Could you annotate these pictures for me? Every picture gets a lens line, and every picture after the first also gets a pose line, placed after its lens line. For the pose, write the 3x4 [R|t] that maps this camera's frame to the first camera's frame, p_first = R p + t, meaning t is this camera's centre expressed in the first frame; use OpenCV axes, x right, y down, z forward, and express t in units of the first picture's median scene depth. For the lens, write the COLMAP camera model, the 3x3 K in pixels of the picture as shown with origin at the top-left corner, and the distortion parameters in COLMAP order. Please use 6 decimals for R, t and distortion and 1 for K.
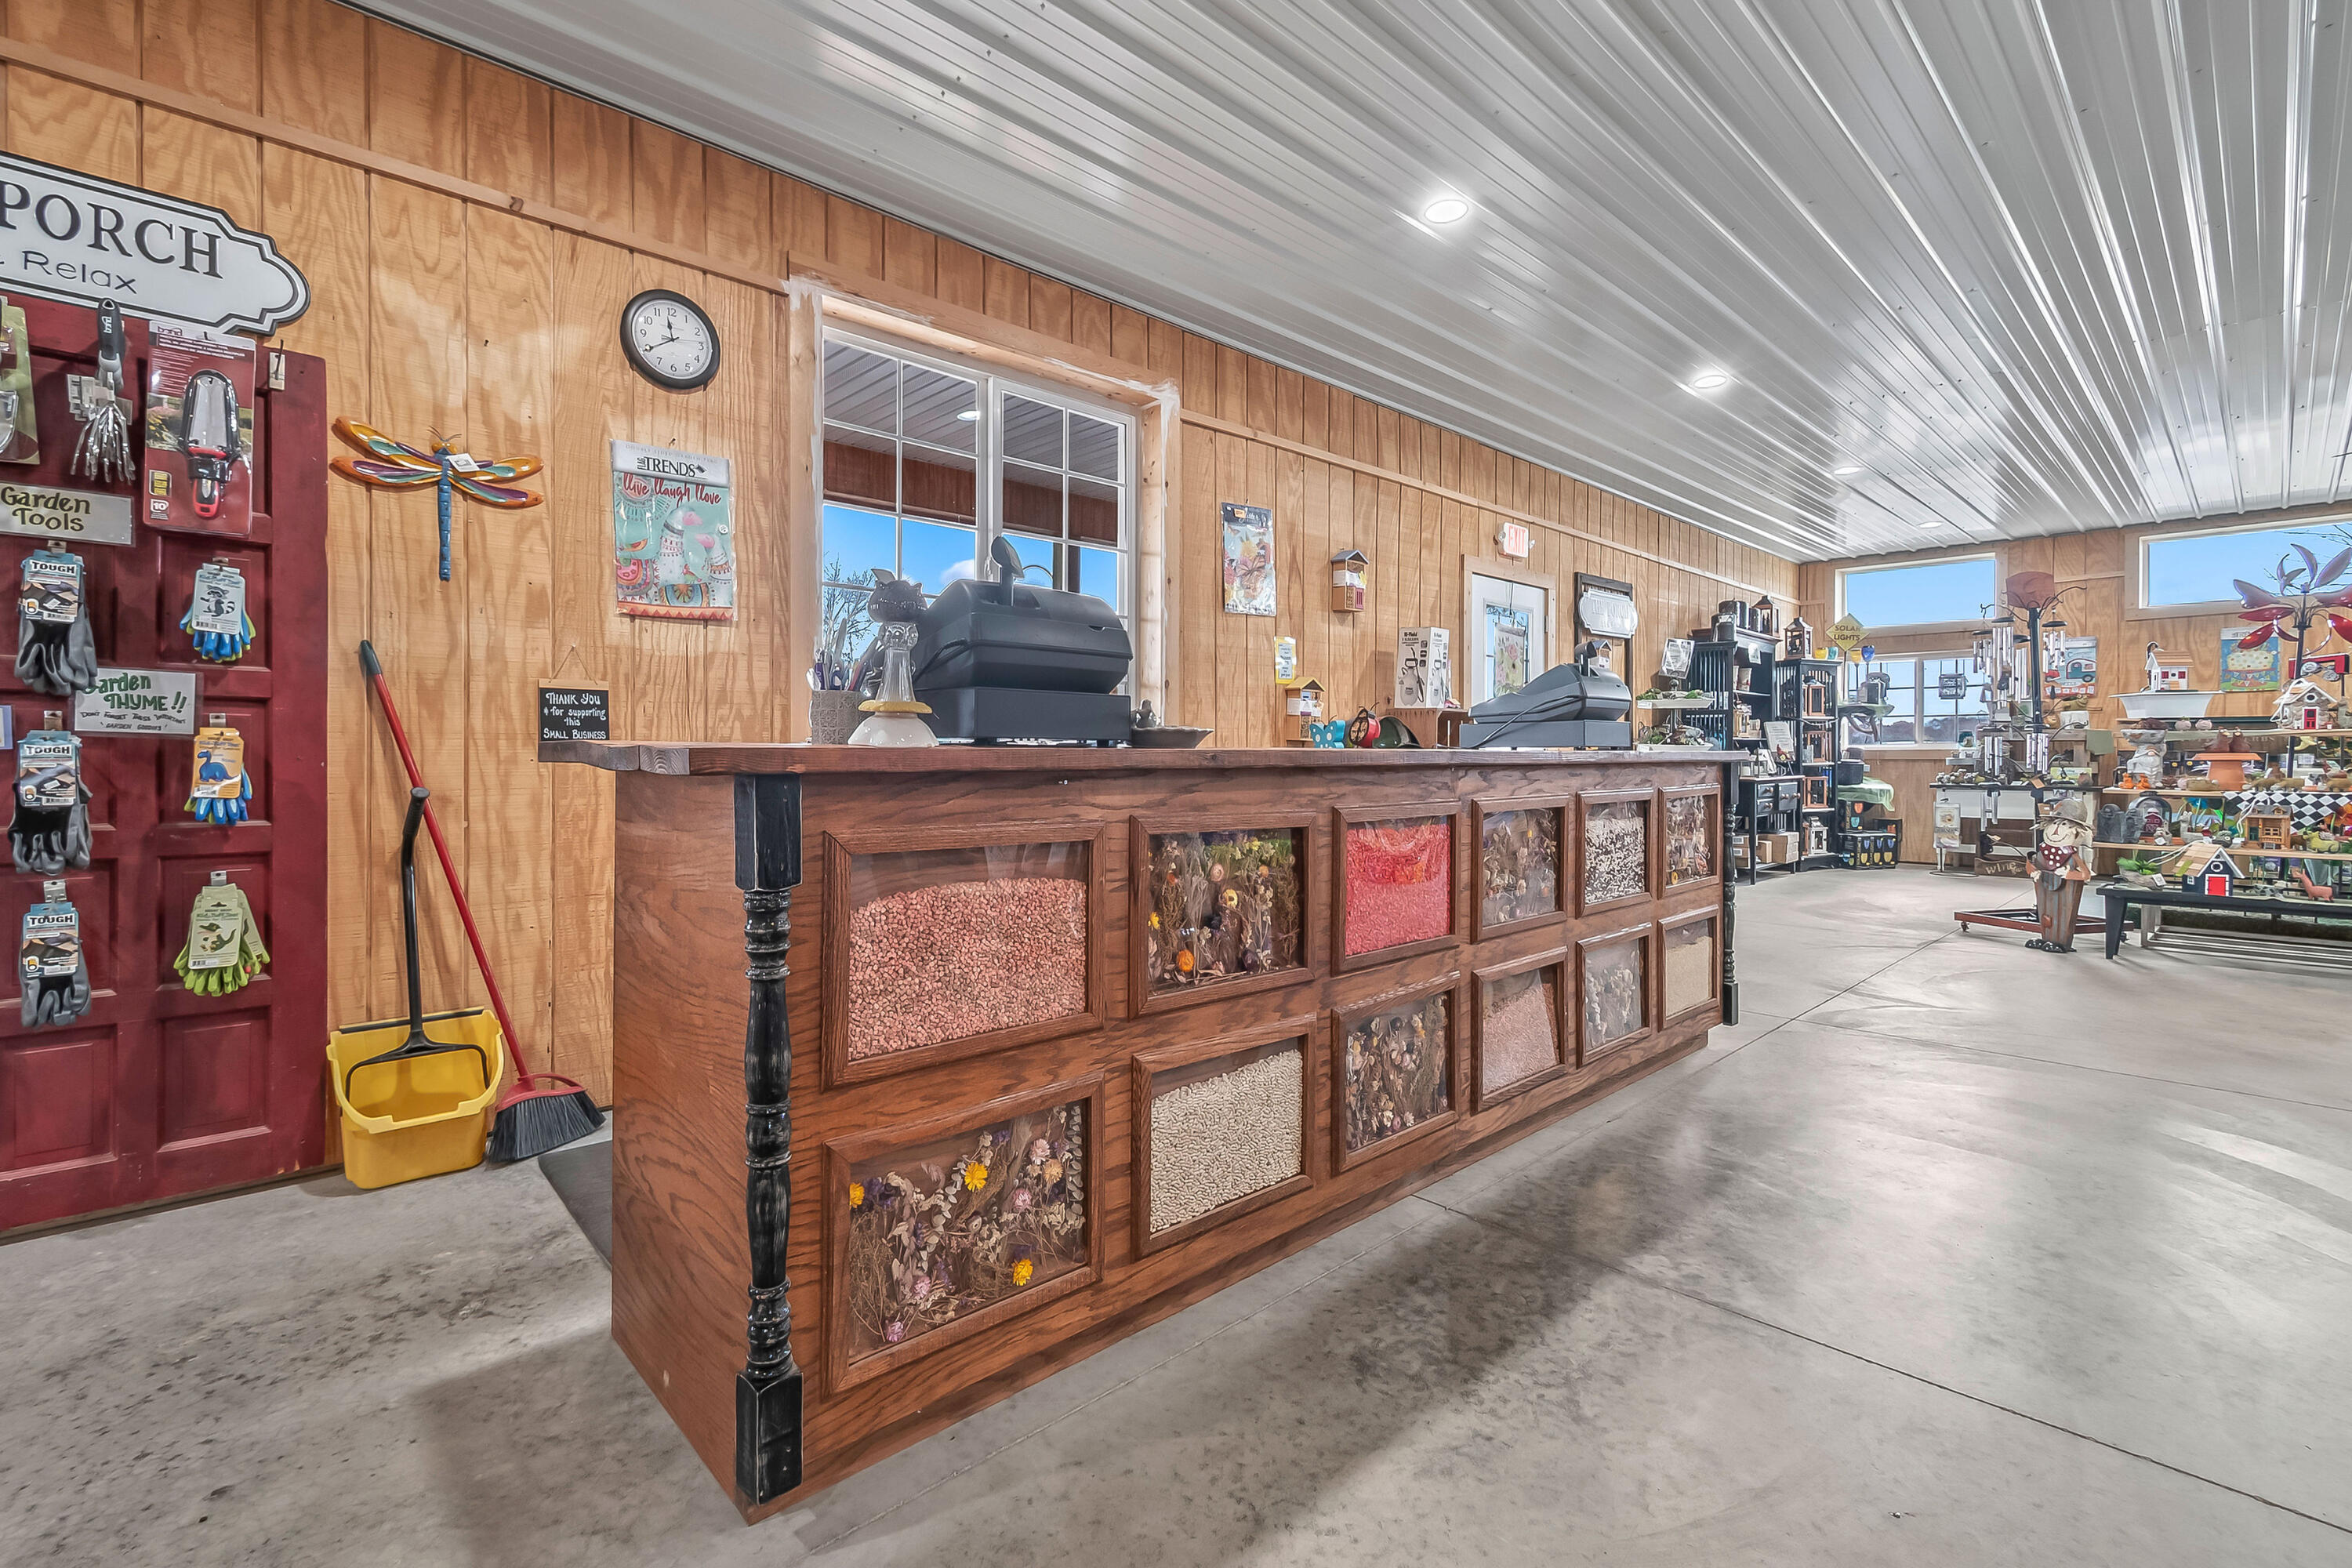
lens RADIAL K [[1044.0, 0, 1114.2], [0, 1044.0, 754.3], [0, 0, 1]] dist [0.000580, -0.000507]
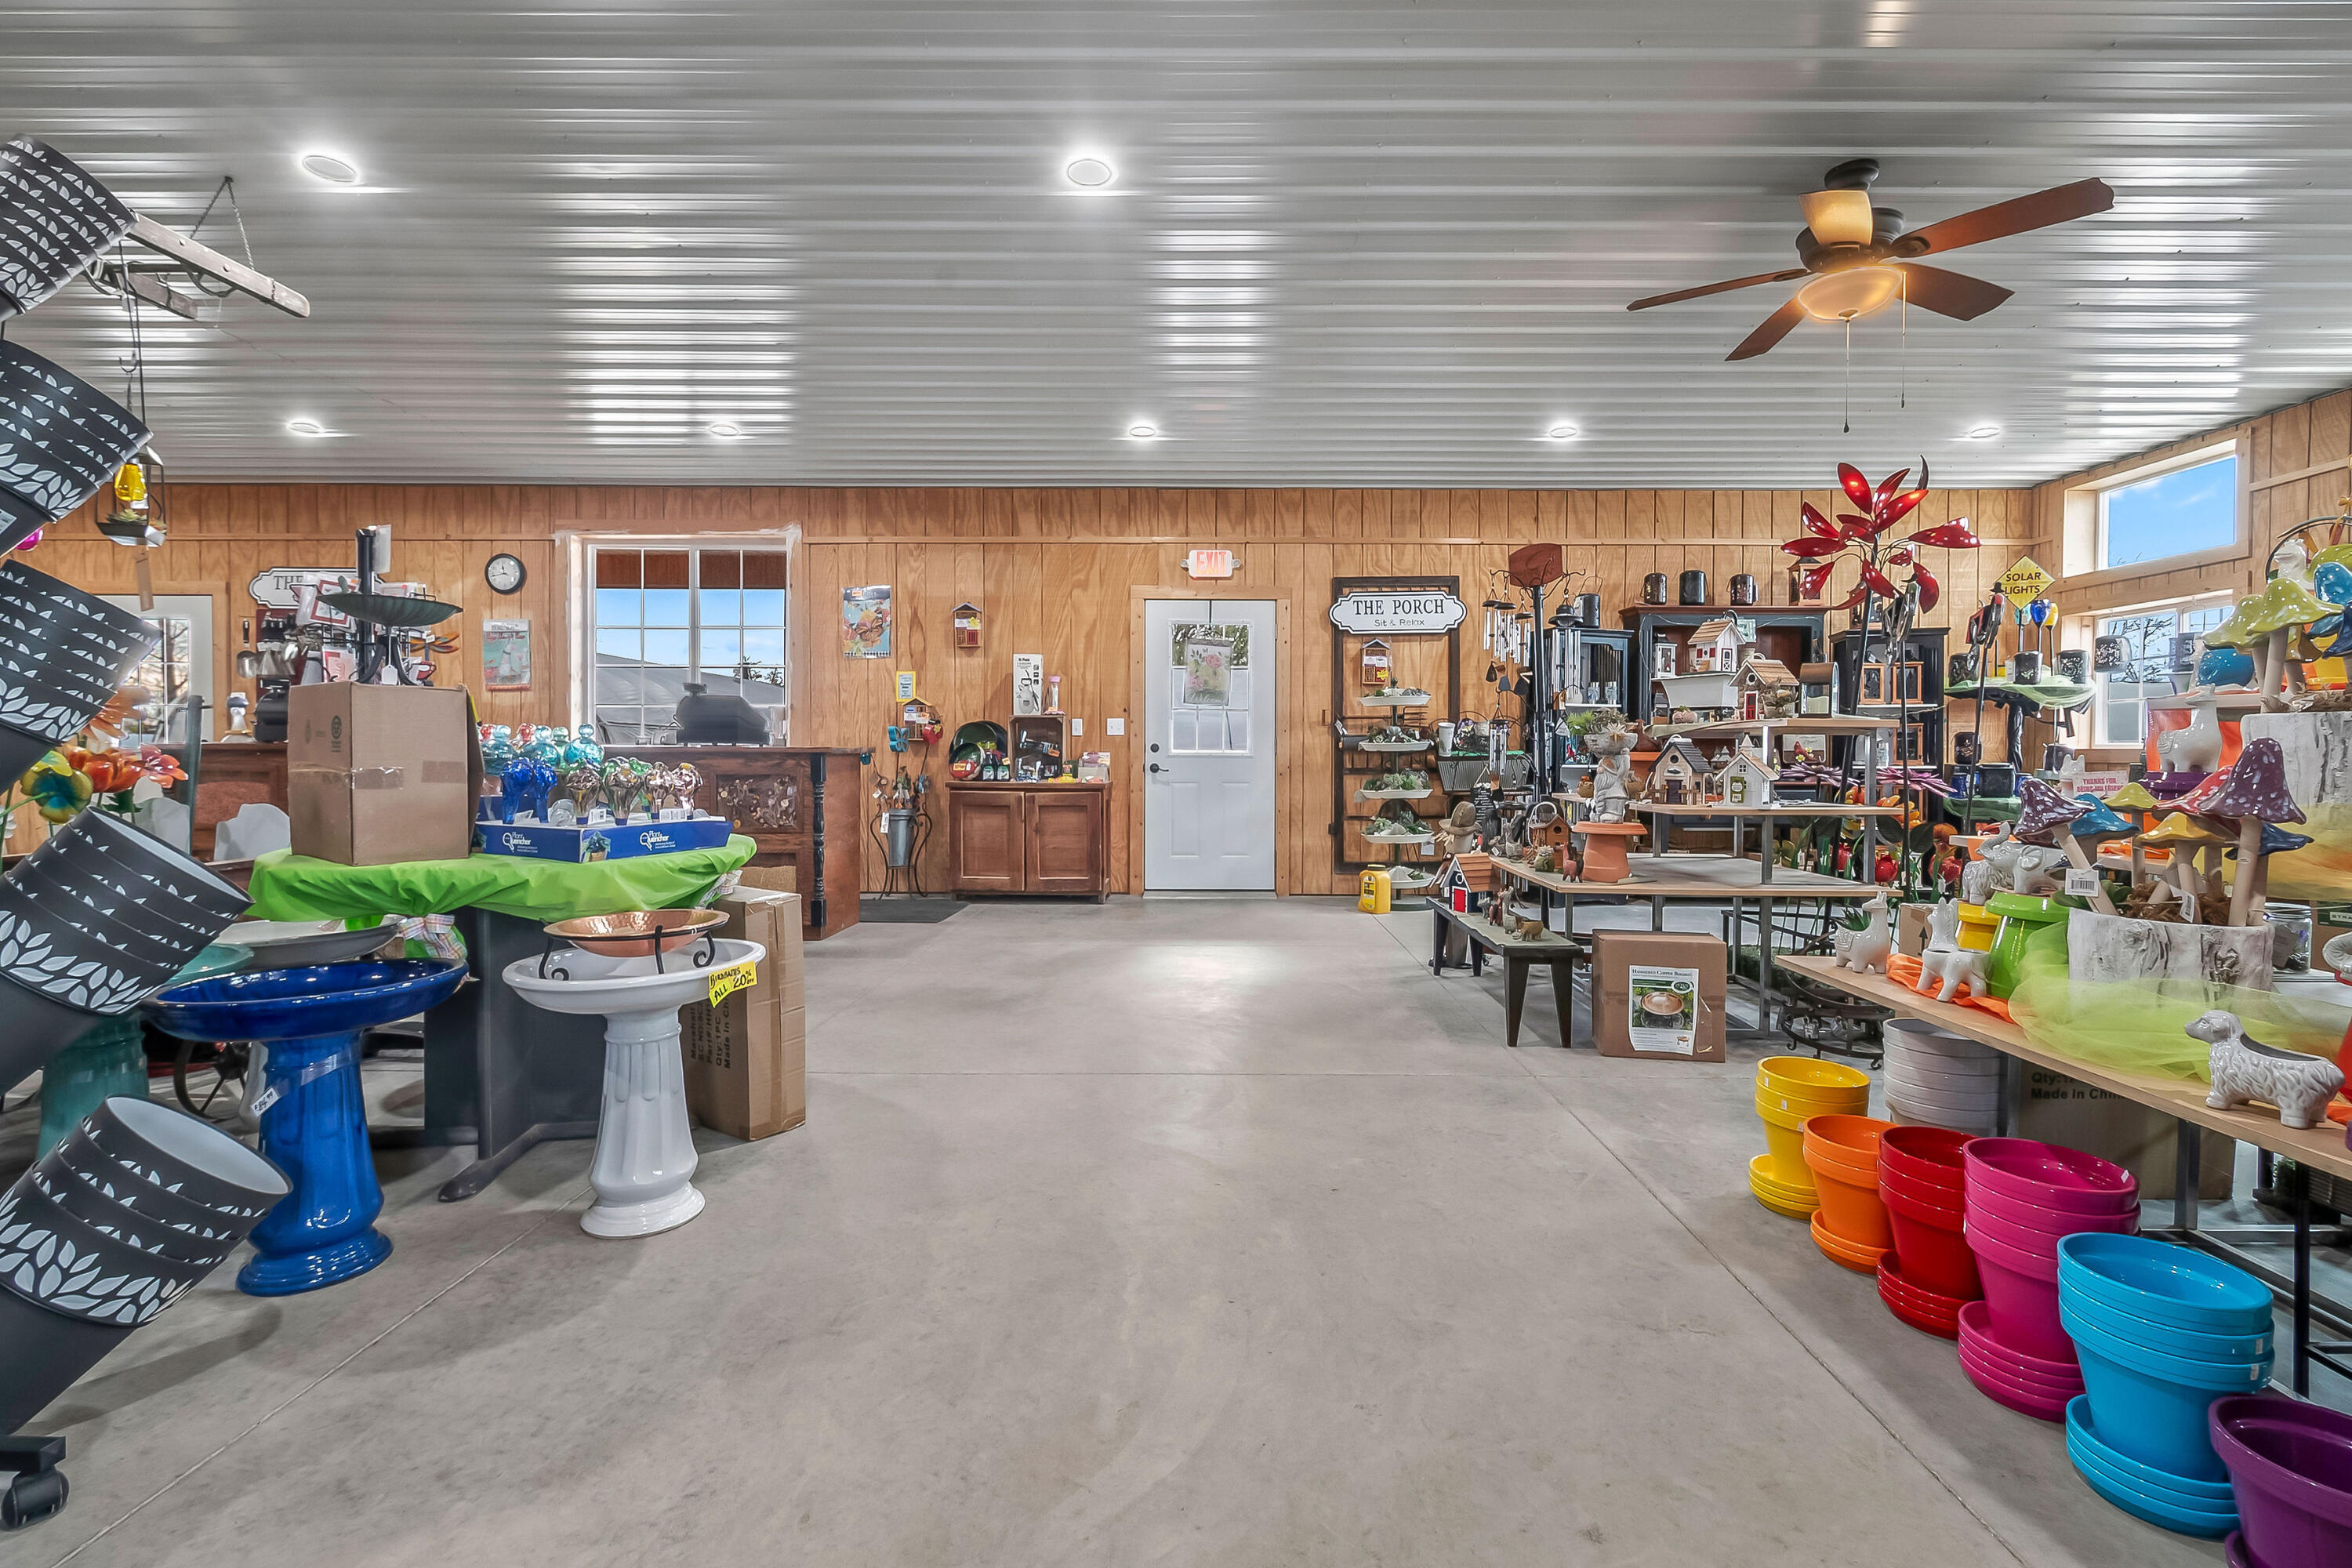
lens RADIAL K [[1044.0, 0, 1176.9], [0, 1044.0, 766.9], [0, 0, 1]] dist [0.000580, -0.000507]
pose [[0.738029, 0.013249, -0.674639, 1.480332], [-0.006693, 0.999902, 0.012315, 0.004011], [0.674736, -0.004574, 0.738045, 0.171046]]
